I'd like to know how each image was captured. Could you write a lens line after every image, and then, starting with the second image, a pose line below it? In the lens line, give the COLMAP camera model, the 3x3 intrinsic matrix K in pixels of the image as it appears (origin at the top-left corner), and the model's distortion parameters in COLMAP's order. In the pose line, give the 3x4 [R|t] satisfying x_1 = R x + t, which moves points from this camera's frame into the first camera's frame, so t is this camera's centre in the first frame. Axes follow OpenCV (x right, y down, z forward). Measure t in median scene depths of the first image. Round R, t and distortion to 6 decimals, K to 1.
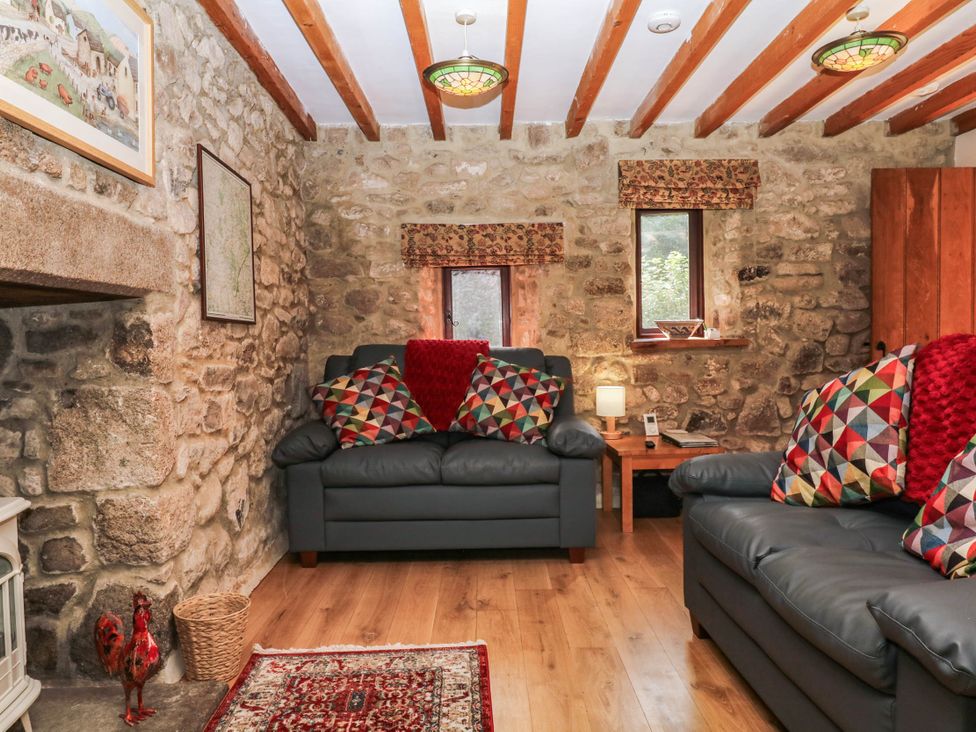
lens RADIAL K [[715.9, 0, 488.0], [0, 715.9, 366.0], [0, 0, 1]] dist [0.009750, -0.009704]
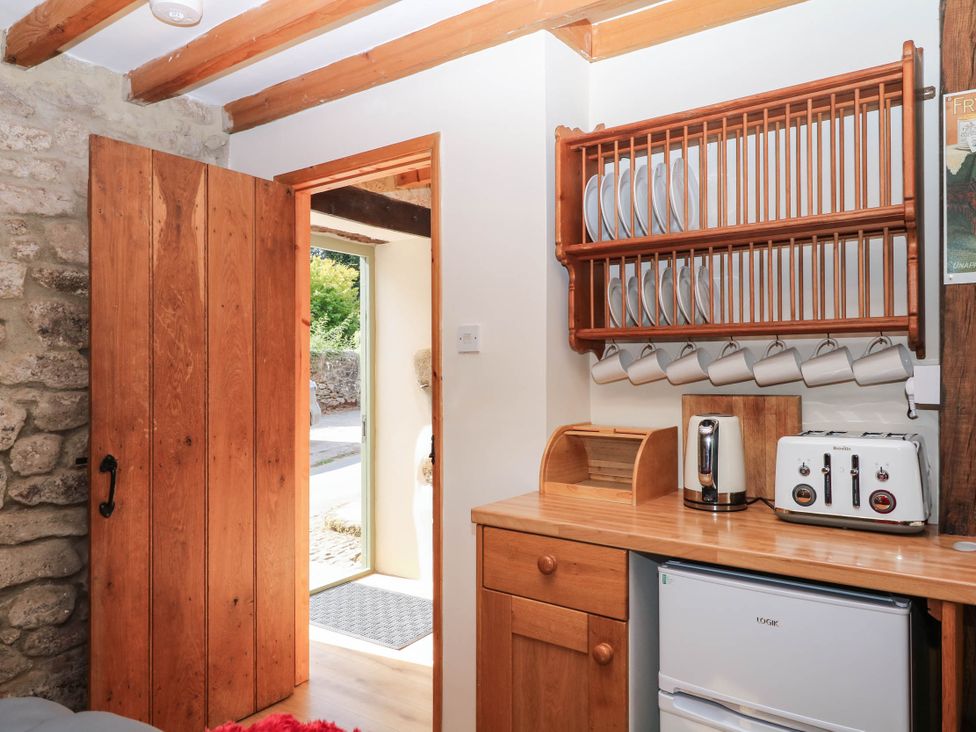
lens RADIAL K [[715.9, 0, 488.0], [0, 715.9, 366.0], [0, 0, 1]] dist [0.009750, -0.009704]
pose [[0.608366, 0.023564, 0.793306, 0.268503], [0.023587, 0.998581, -0.047749, -0.062631], [-0.793306, 0.047760, 0.606947, 0.406779]]
